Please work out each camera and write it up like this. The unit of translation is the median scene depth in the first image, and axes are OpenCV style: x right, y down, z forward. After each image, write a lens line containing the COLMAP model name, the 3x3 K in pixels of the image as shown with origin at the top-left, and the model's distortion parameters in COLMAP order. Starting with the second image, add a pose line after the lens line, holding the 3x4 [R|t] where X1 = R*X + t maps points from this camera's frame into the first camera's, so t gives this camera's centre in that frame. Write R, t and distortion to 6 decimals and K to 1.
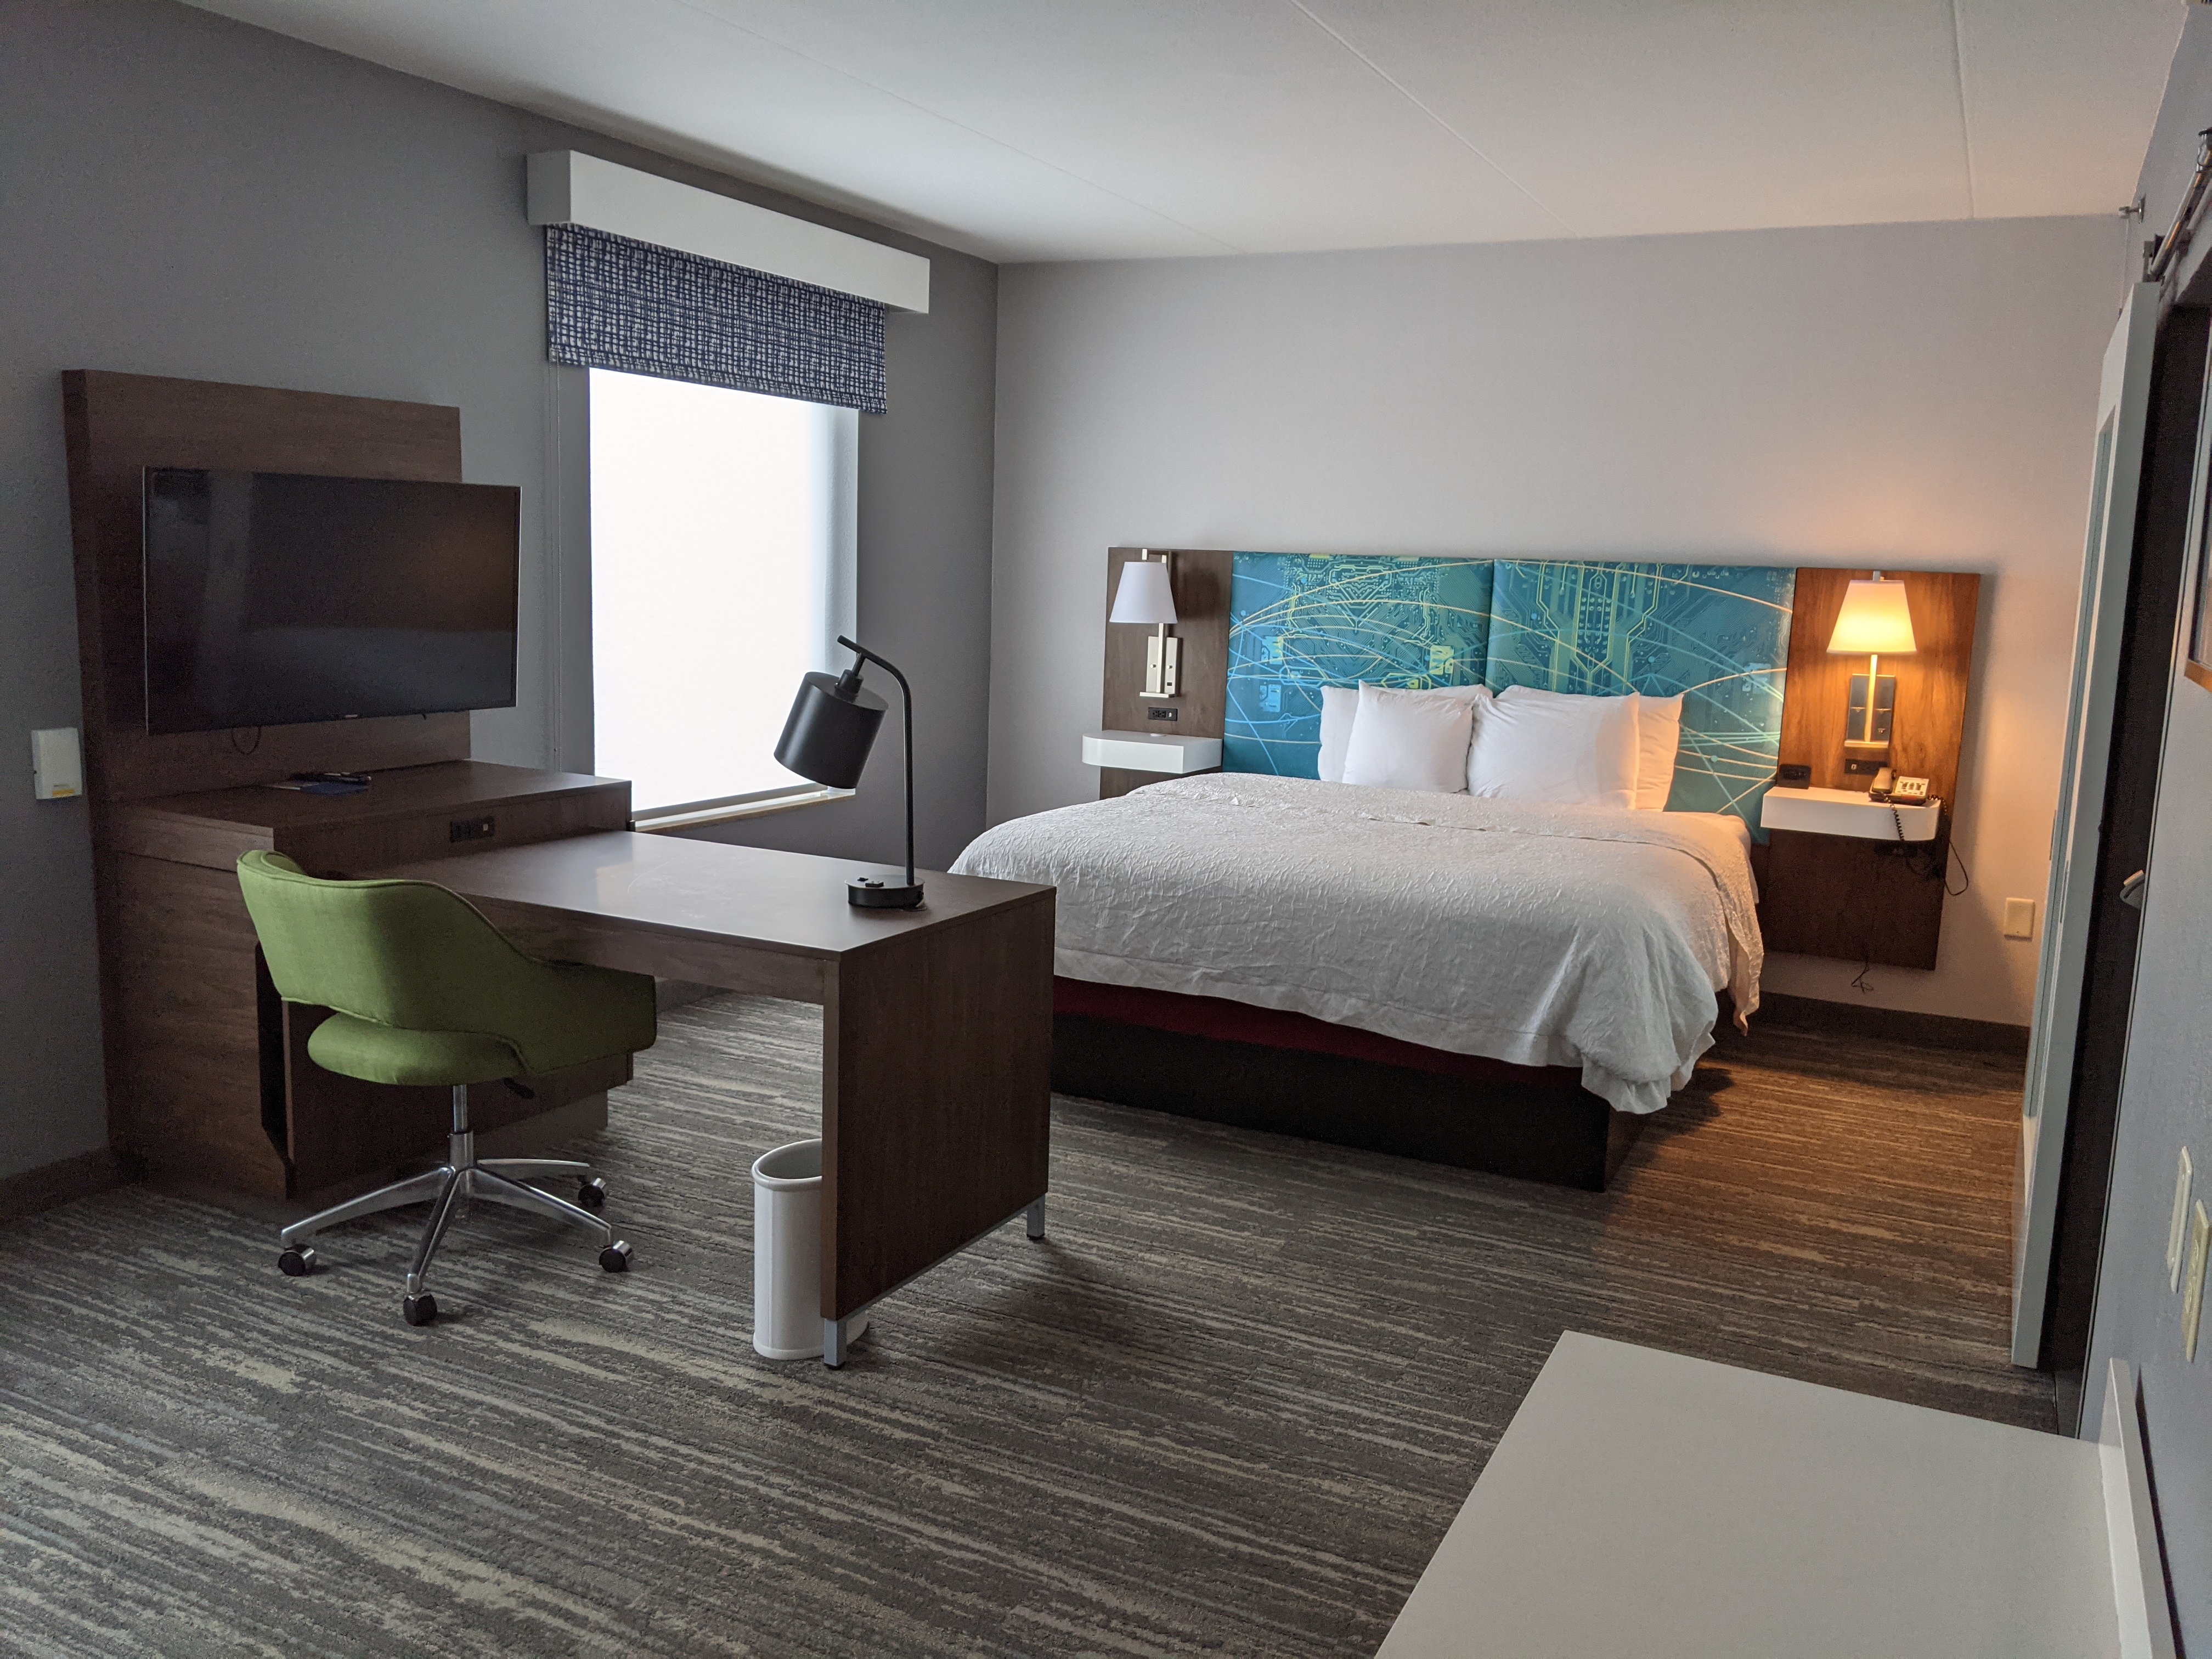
lens RADIAL K [[1794.8, 0, 1107.9], [0, 1794.8, 788.1], [0, 0, 1]] dist [-0.004758, -0.007248]
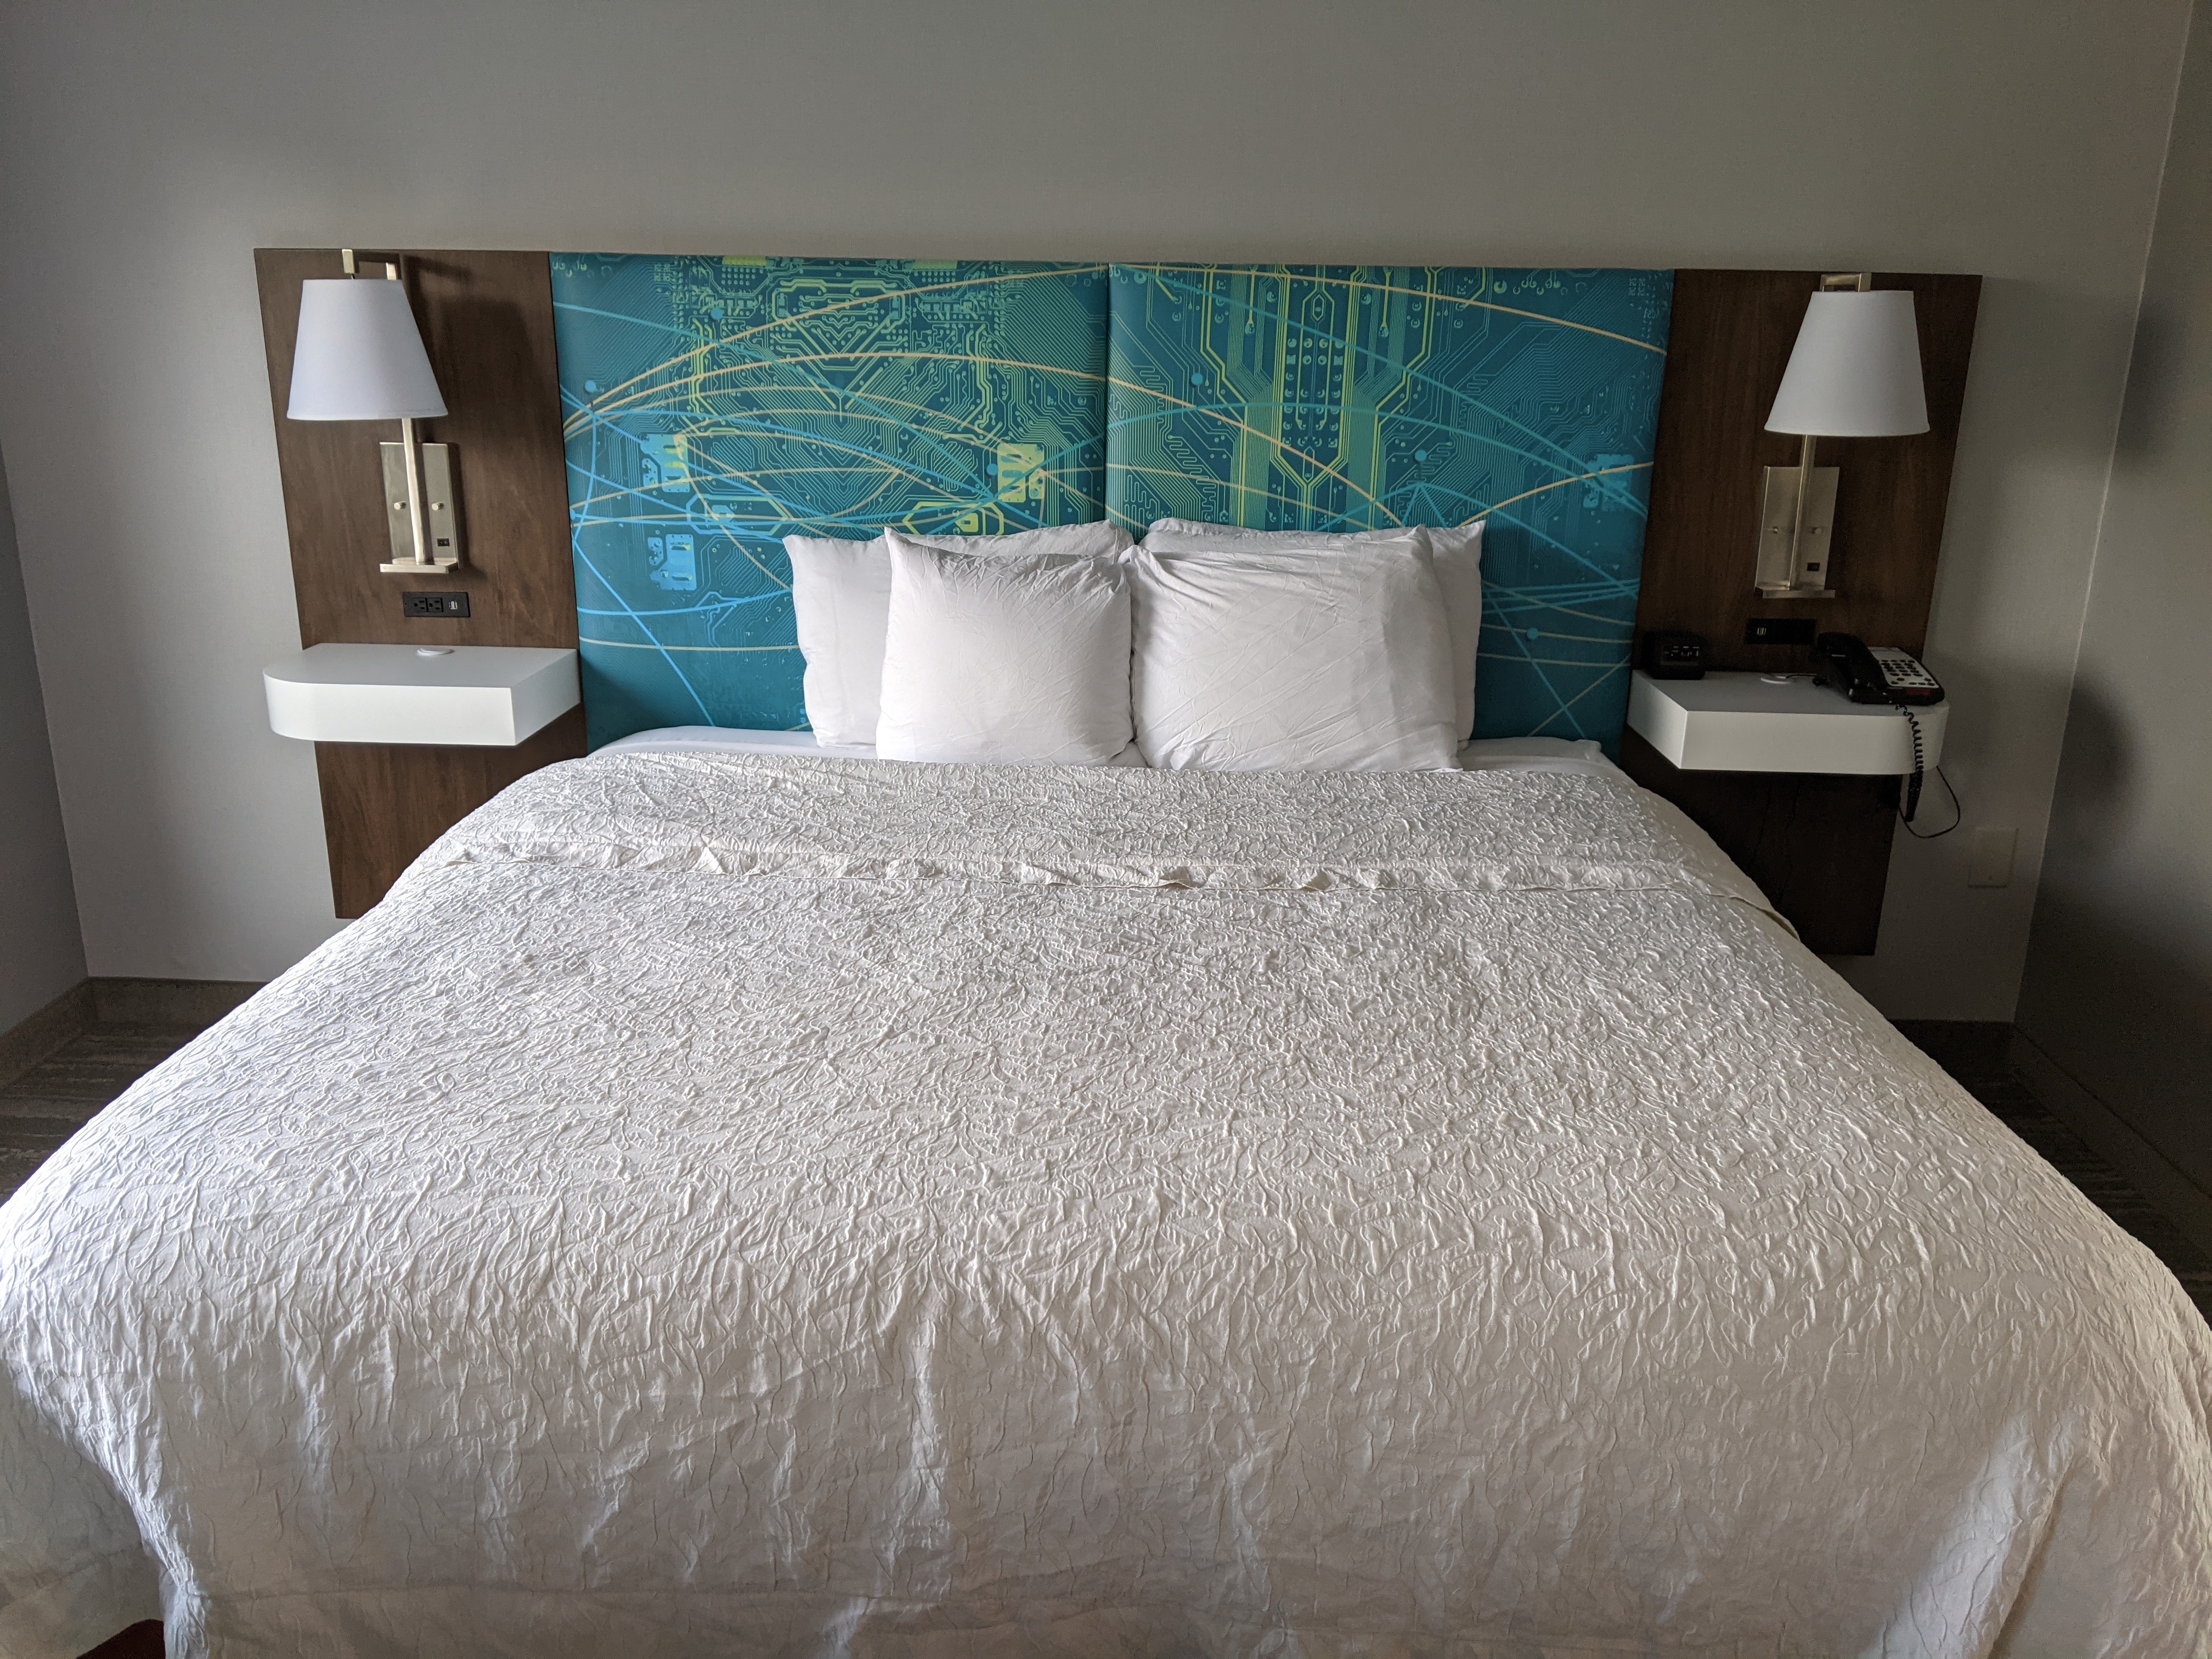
lens RADIAL K [[1797.4, 0, 1106.0], [0, 1797.4, 829.5], [0, 0, 1]] dist [0.131517, -0.334253]
pose [[0.902920, -0.138719, 0.406808, -0.015432], [0.066427, 0.980152, 0.186788, -0.066638], [-0.424645, -0.141631, 0.894213, 0.519061]]
